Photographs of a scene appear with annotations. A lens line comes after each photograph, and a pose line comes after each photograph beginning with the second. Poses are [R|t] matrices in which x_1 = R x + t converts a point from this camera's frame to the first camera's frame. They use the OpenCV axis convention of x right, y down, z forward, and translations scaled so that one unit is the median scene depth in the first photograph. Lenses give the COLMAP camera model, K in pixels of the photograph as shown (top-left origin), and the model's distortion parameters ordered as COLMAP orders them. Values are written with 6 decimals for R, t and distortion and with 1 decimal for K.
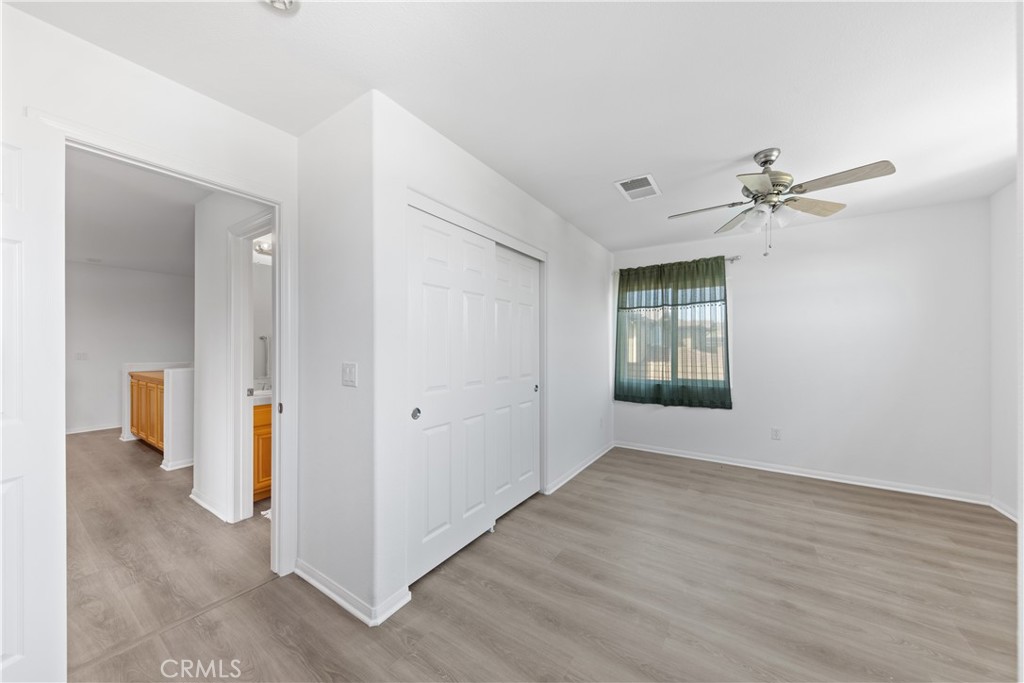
lens RADIAL K [[359.3, 0, 509.8], [0, 359.3, 341.9], [0, 0, 1]] dist [0.023726, -0.007607]
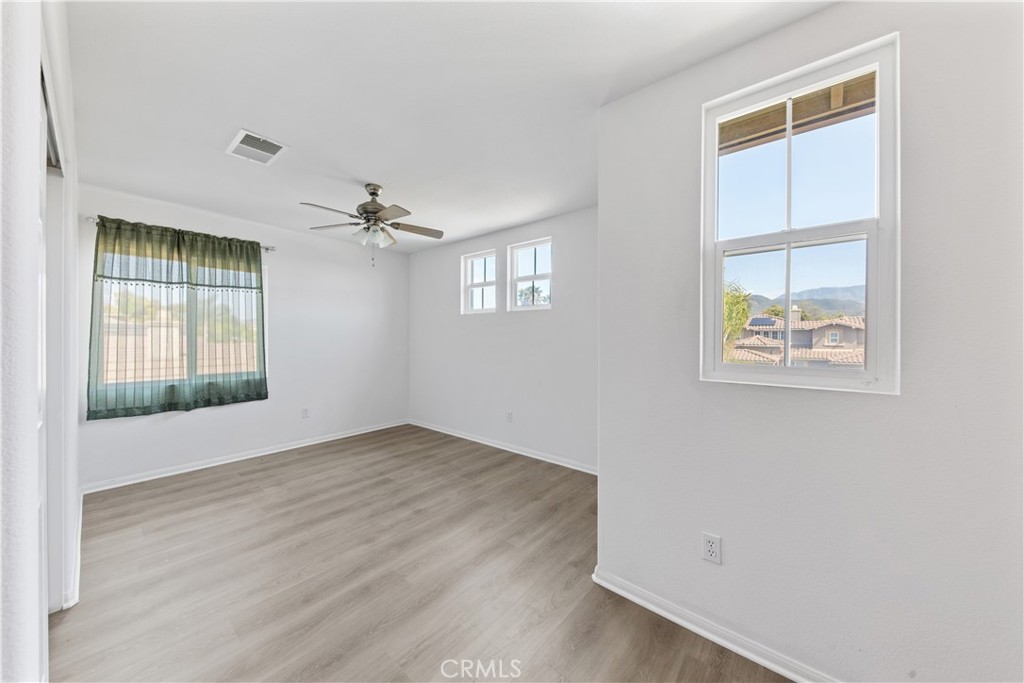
lens RADIAL K [[359.3, 0, 509.8], [0, 359.3, 341.9], [0, 0, 1]] dist [0.023726, -0.007607]
pose [[0.092768, -0.015336, 0.995570, -0.315775], [-0.020448, 0.999641, 0.017305, -0.002708], [-0.995478, -0.021963, 0.092421, 0.240021]]
